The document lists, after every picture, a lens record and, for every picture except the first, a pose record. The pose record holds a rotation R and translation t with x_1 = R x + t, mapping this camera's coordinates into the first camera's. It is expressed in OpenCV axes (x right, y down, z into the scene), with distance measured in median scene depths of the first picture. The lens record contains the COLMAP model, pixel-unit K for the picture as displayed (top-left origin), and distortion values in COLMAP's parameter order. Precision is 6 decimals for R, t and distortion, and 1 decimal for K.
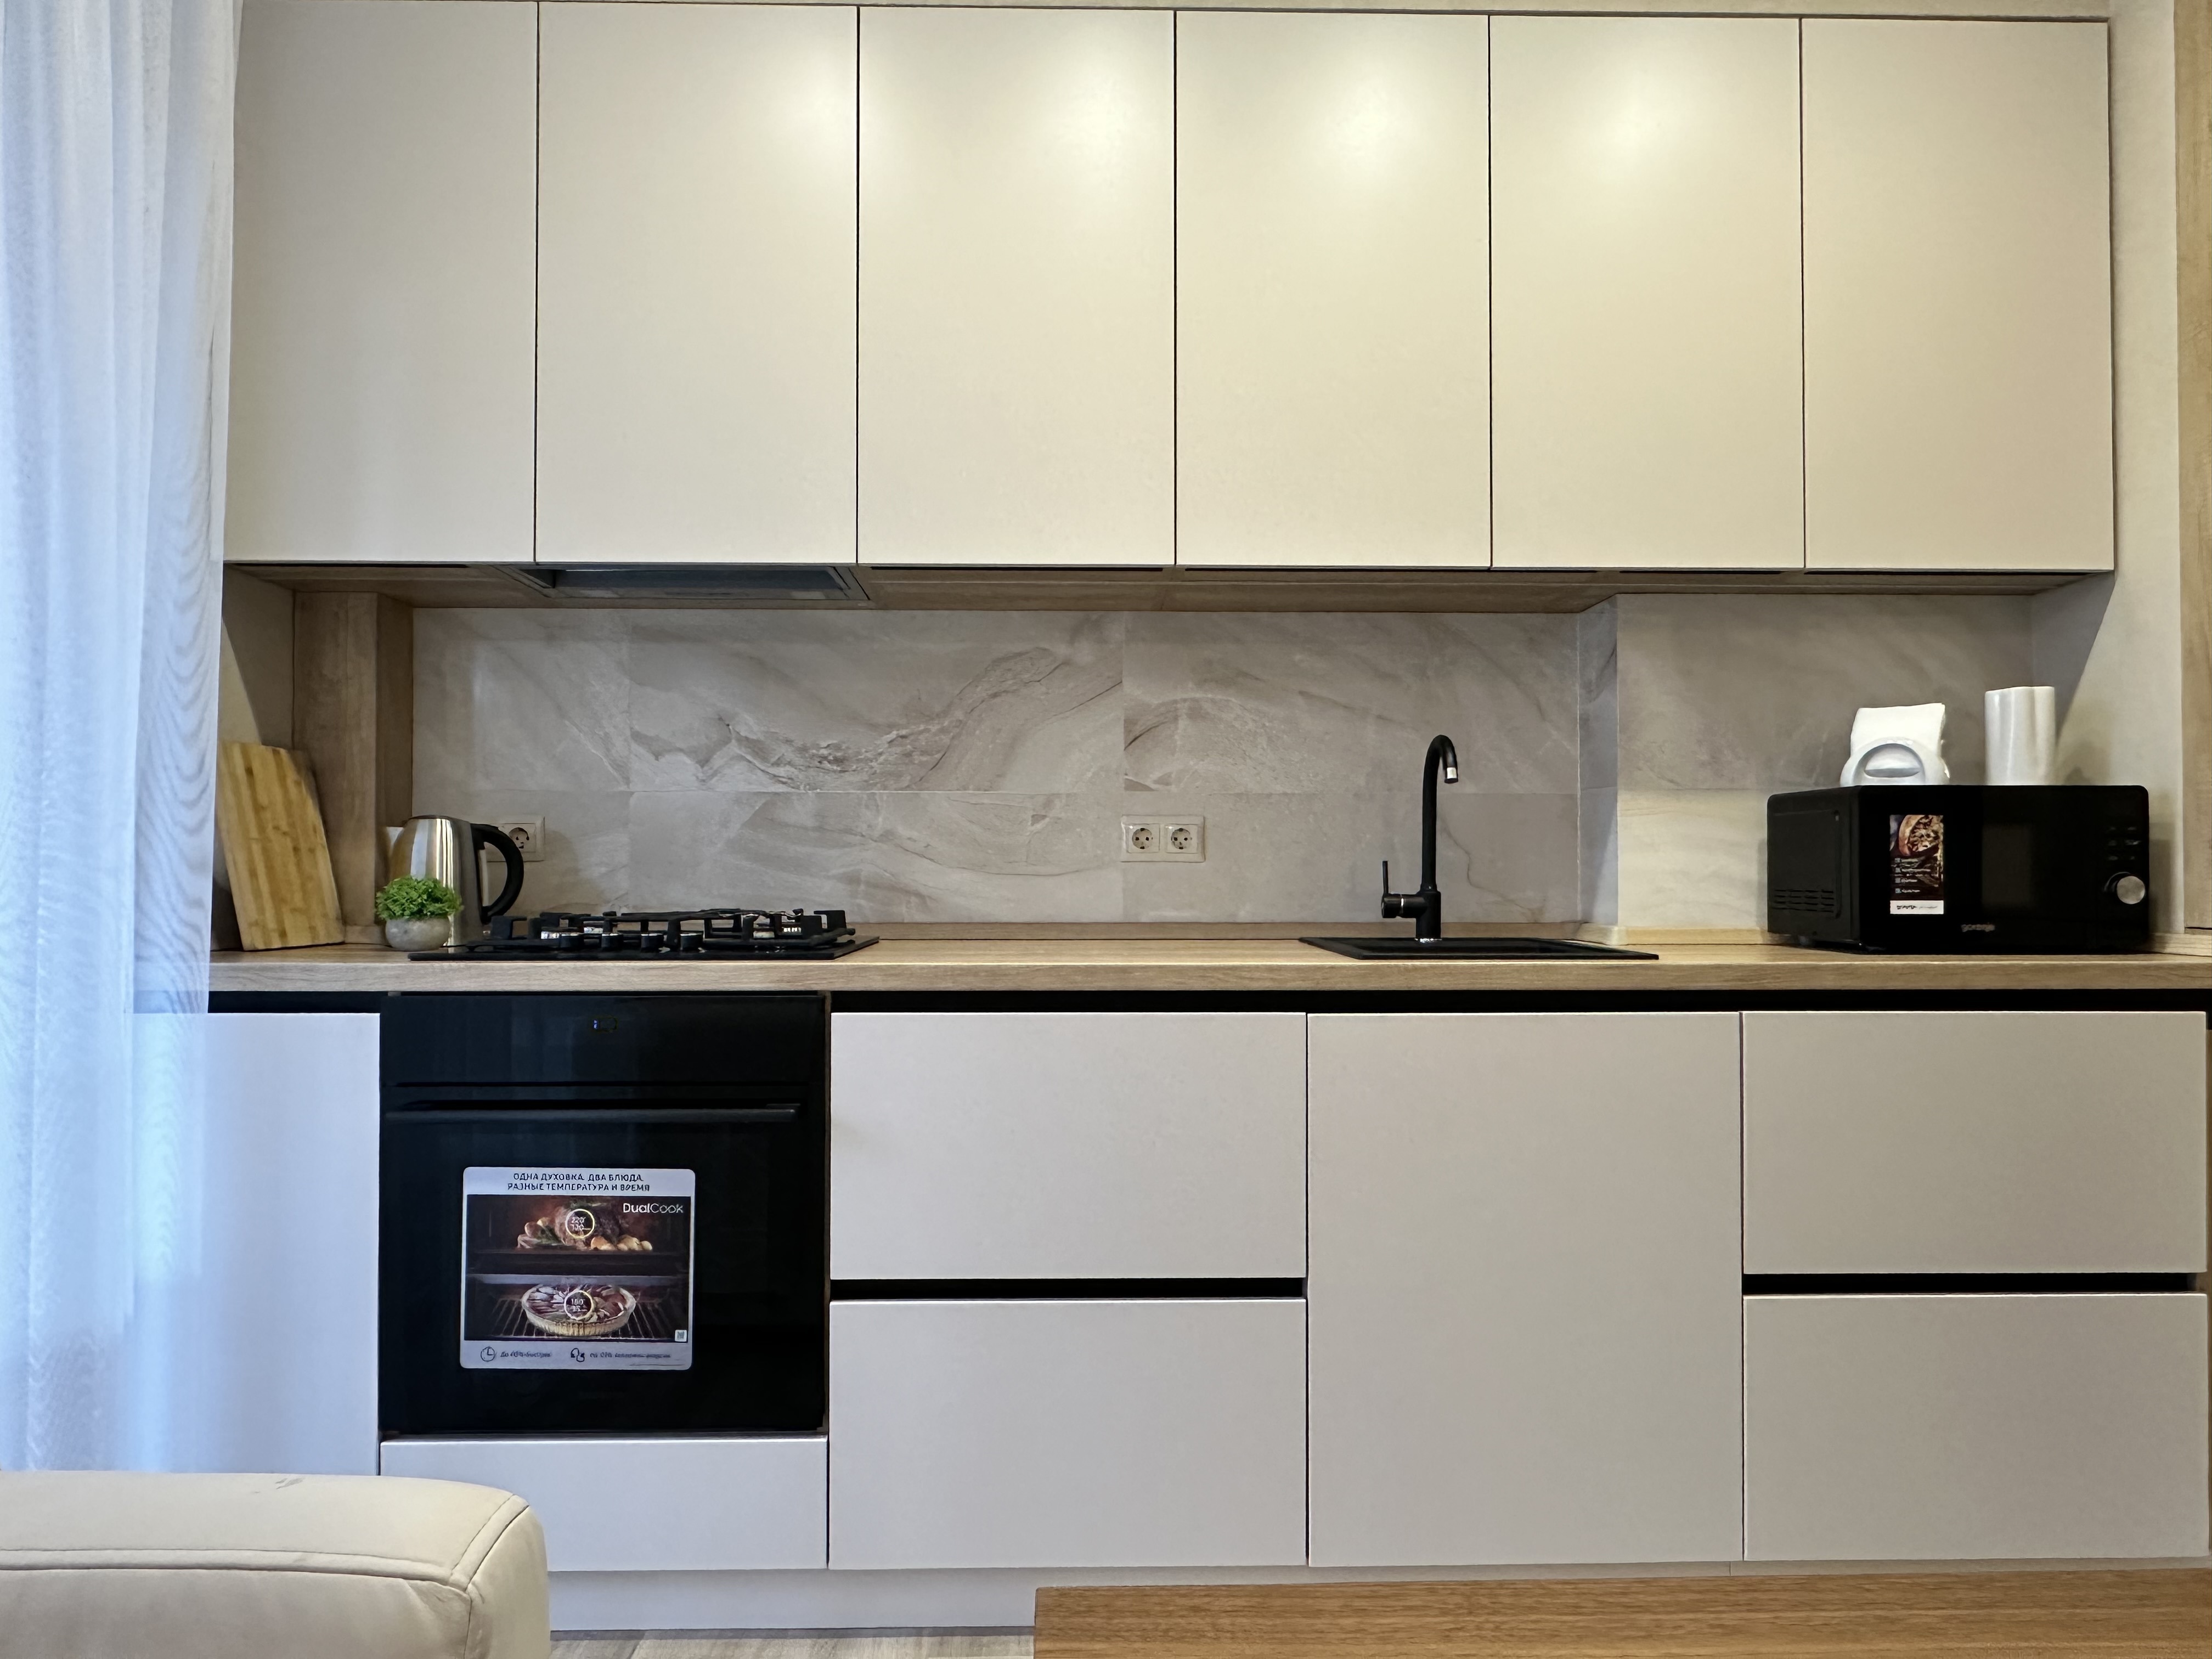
lens RADIAL K [[1413.2, 0, 1095.0], [0, 1413.2, 853.7], [0, 0, 1]] dist [-0.000607, 0.001401]
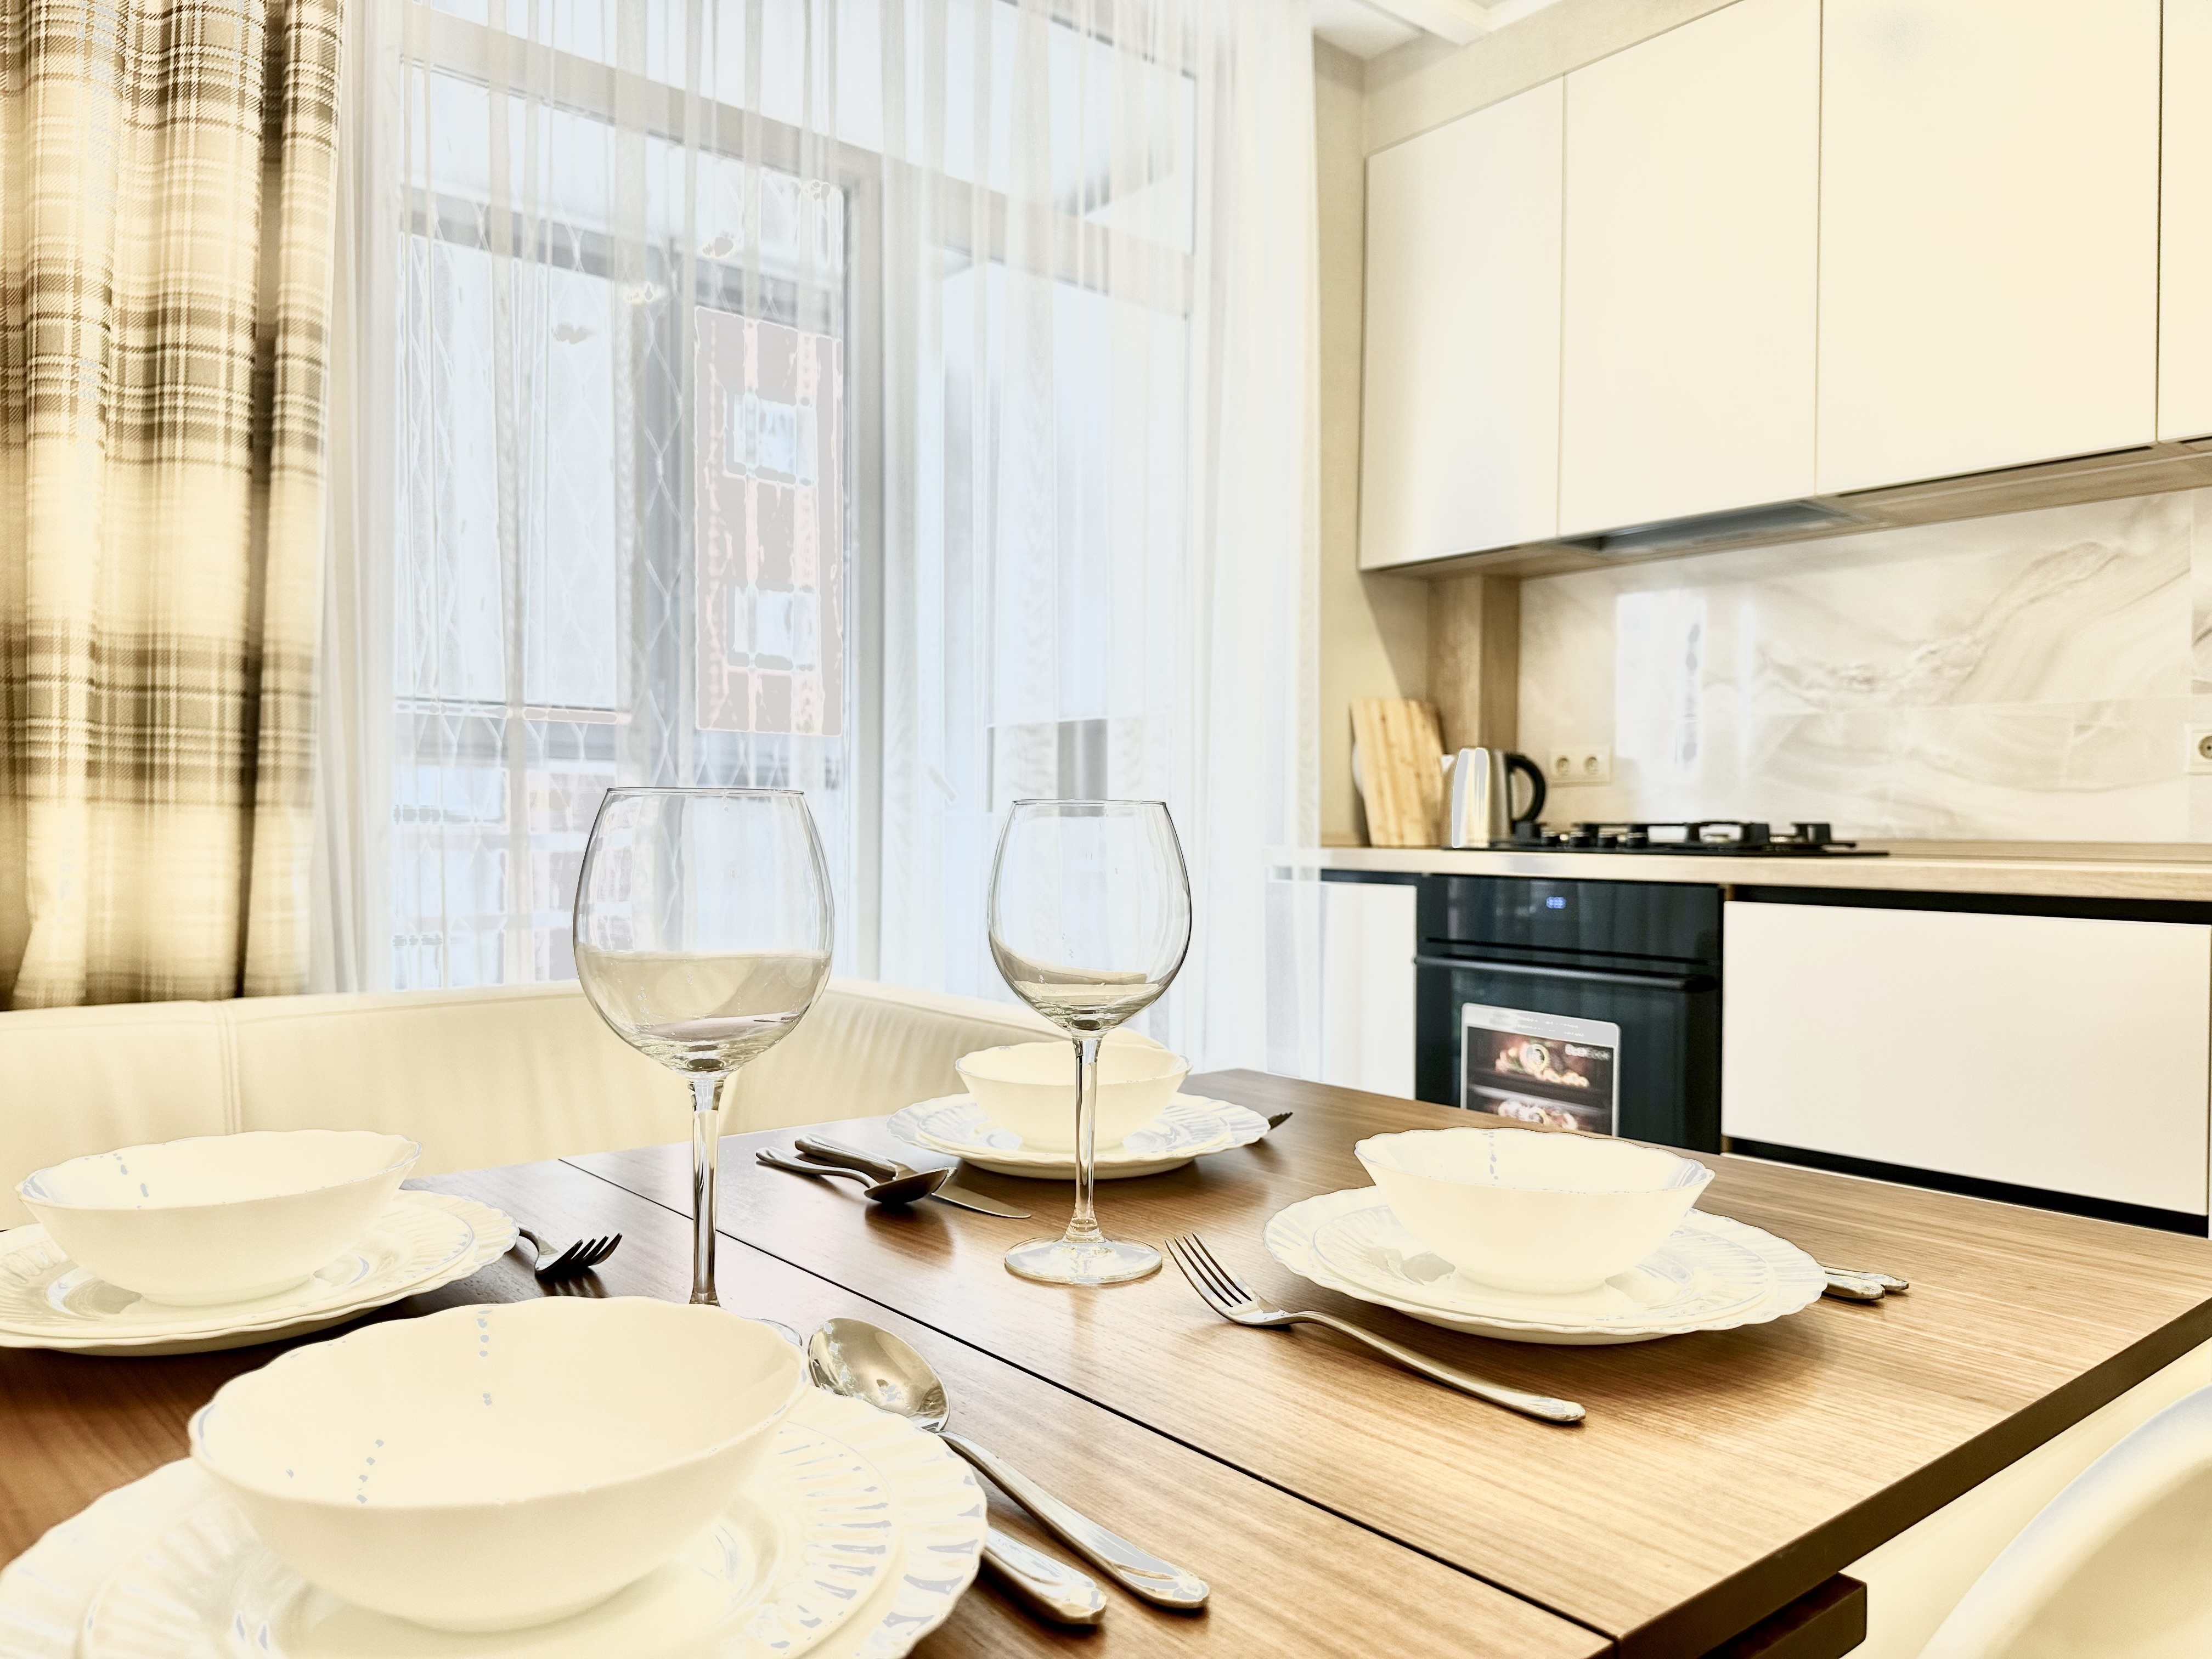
lens RADIAL K [[1587.6, 0, 1115.3], [0, 1587.6, 820.0], [0, 0, 1]] dist [0.107030, -0.162013]
pose [[0.624773, 0.002588, -0.780802, 0.416850], [-0.000805, 0.999996, 0.002670, 0.034354], [0.780806, -0.001040, 0.624773, -0.160770]]
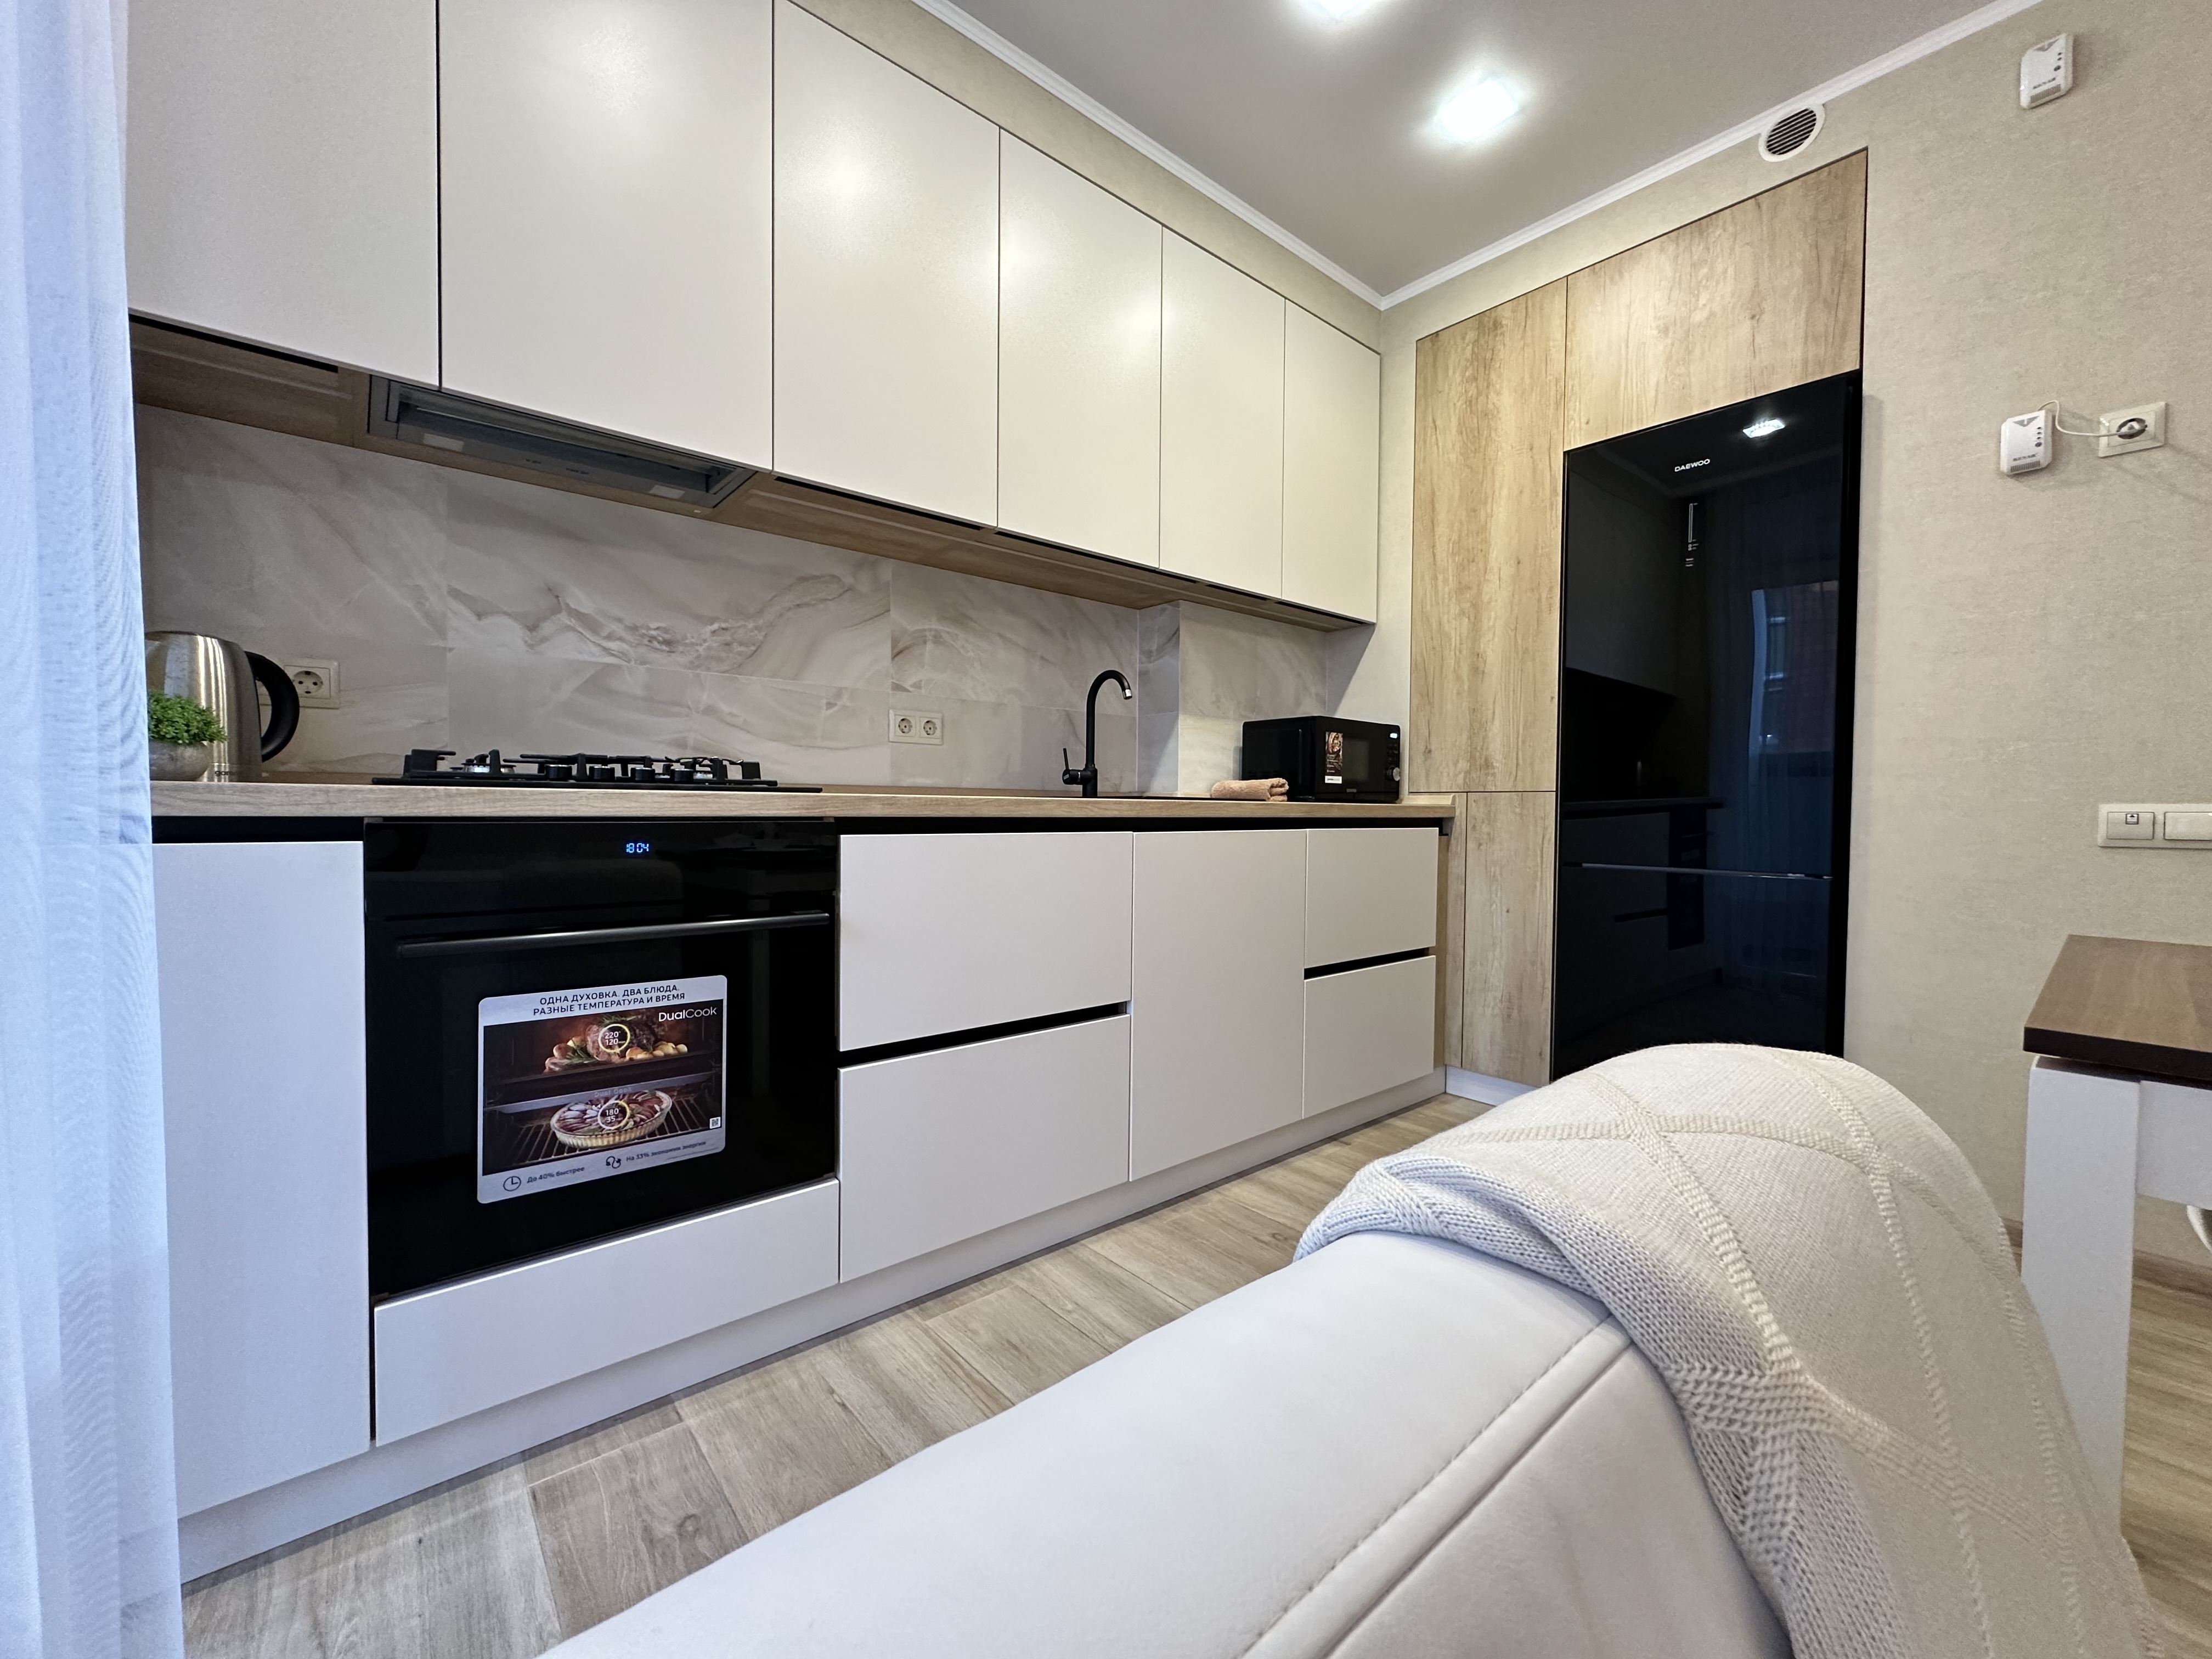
lens RADIAL K [[887.5, 0, 1104.6], [0, 887.5, 829.5], [0, 0, 1]] dist [-0.001228, 0.000073]
pose [[0.775106, -0.008177, 0.631778, -0.392973], [-0.017769, 0.999239, 0.034733, 0.061511], [-0.631581, -0.038147, 0.774371, 0.210546]]
